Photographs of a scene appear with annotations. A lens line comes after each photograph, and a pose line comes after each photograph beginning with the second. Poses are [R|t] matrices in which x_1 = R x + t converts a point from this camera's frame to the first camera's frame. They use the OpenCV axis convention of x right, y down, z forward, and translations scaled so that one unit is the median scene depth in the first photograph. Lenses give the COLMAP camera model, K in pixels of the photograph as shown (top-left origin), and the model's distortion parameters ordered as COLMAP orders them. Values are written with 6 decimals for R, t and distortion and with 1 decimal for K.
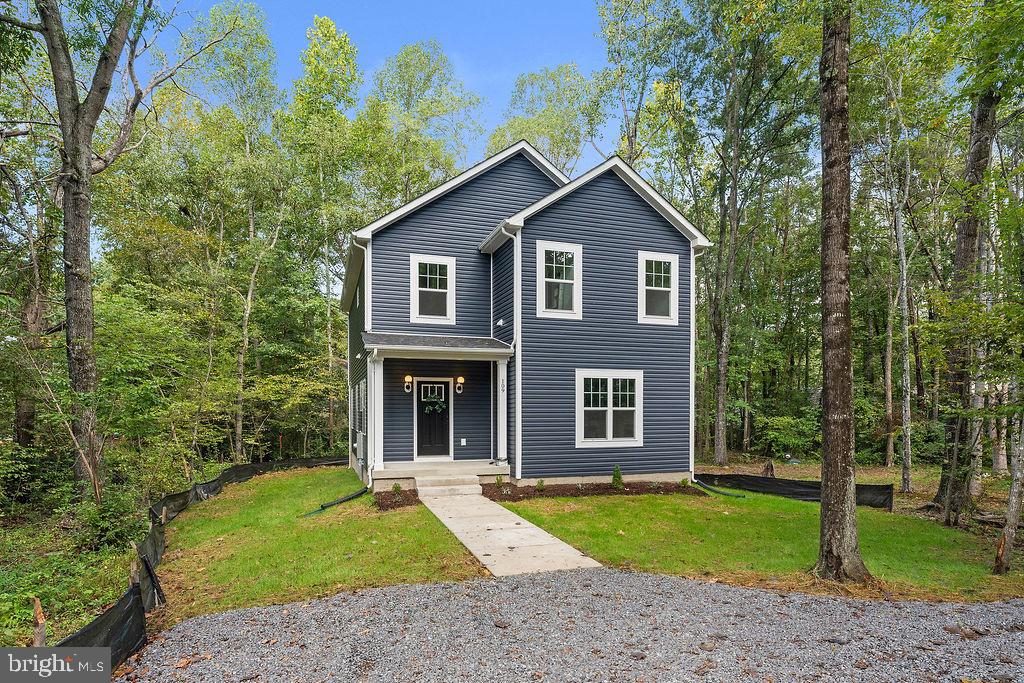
lens RADIAL K [[490.3, 0, 512.3], [0, 490.3, 415.8], [0, 0, 1]] dist [0.001128, 0.000193]
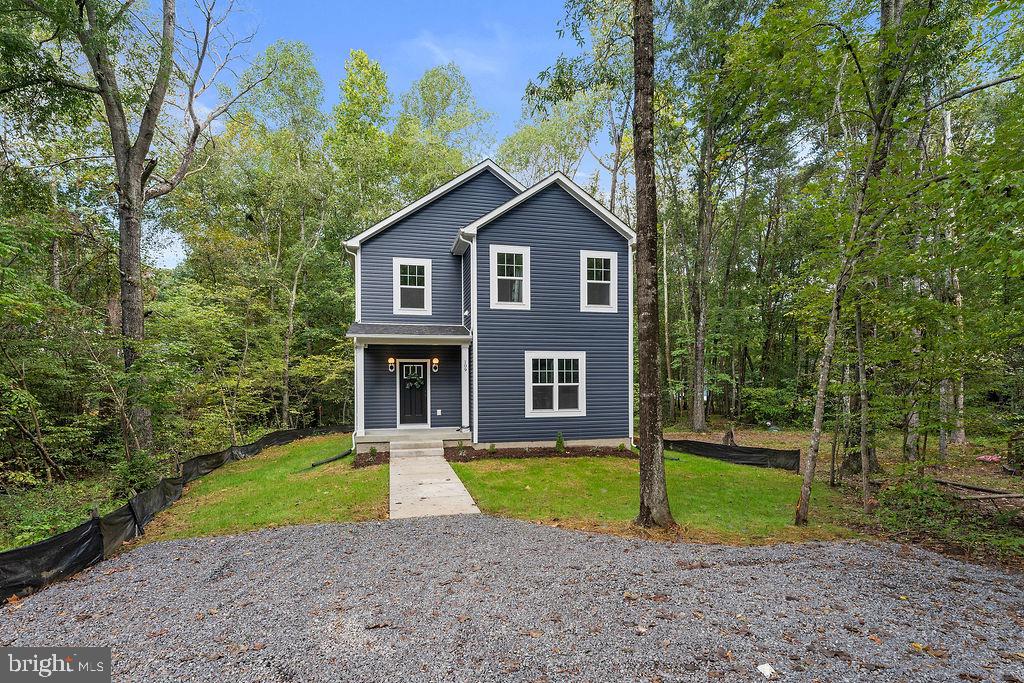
lens RADIAL K [[436.2, 0, 513.2], [0, 436.2, 384.5], [0, 0, 1]] dist [0.013061, -0.000411]
pose [[0.997133, -0.005618, -0.075456, 0.173552], [0.005243, 0.999973, -0.005170, -0.008900], [0.075483, 0.004760, 0.997136, -0.057851]]
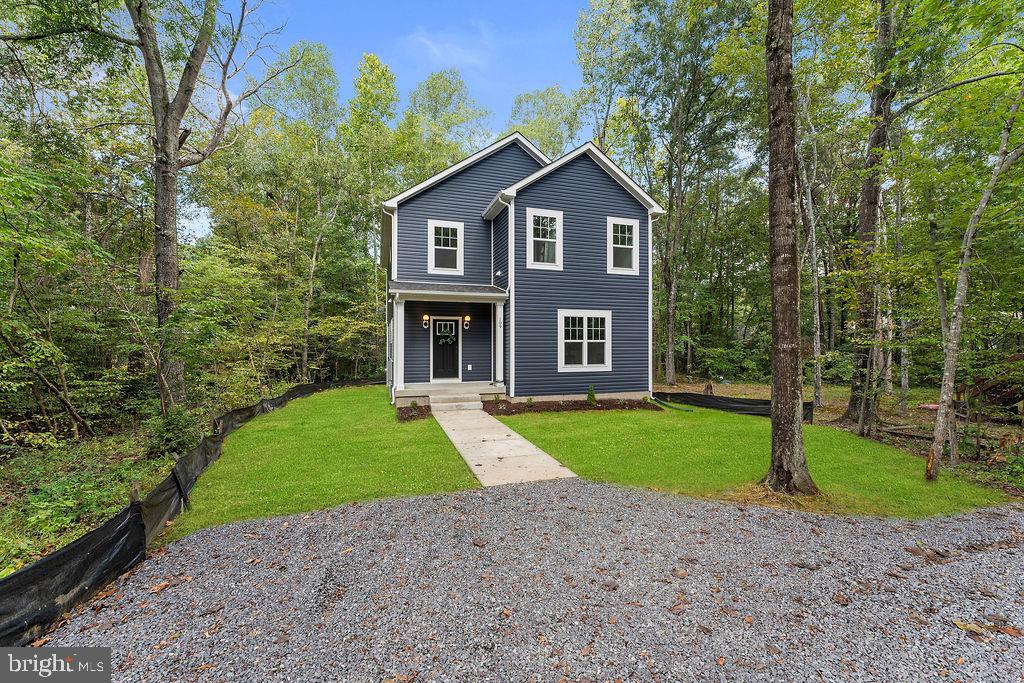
lens RADIAL K [[359.8, 0, 512.0], [0, 359.8, 341.5], [0, 0, 1]] dist [-0.001222, 0.000062]
pose [[0.999974, 0.000042, -0.007268, 0.017606], [-0.000165, 0.999858, -0.016870, 0.002462], [0.007266, 0.016871, 0.999831, 0.073717]]
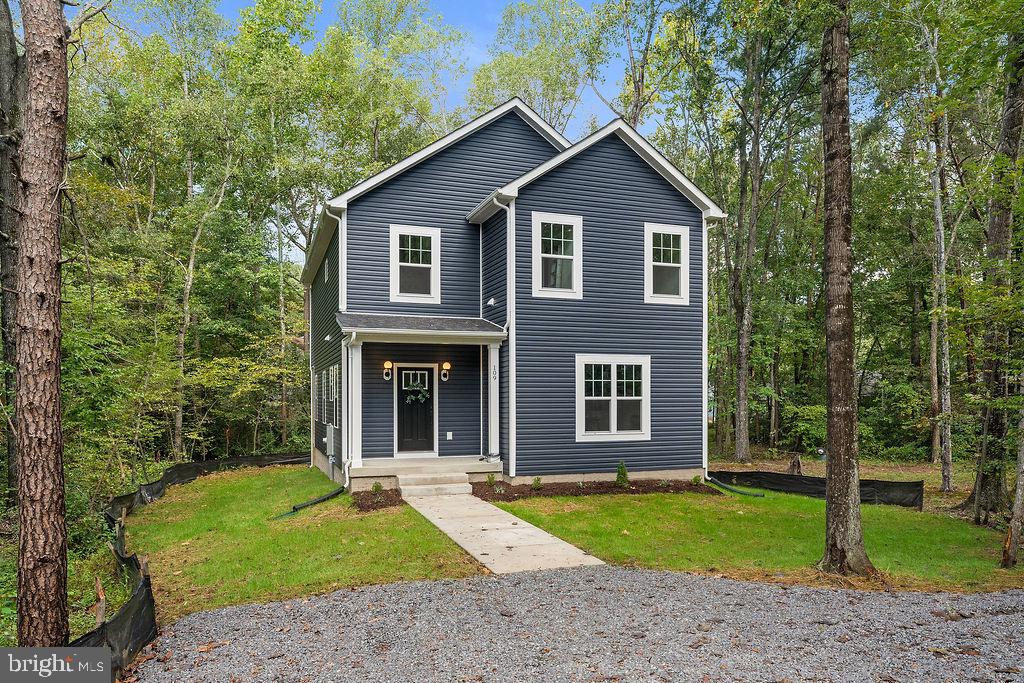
lens RADIAL K [[593.0, 0, 508.9], [0, 593.0, 398.7], [0, 0, 1]] dist [0.001028, 0.000752]
pose [[0.999805, -0.001715, 0.019653, -0.013961], [0.001896, 0.999956, -0.009187, -0.003803], [-0.019636, 0.009223, 0.999765, -0.080578]]
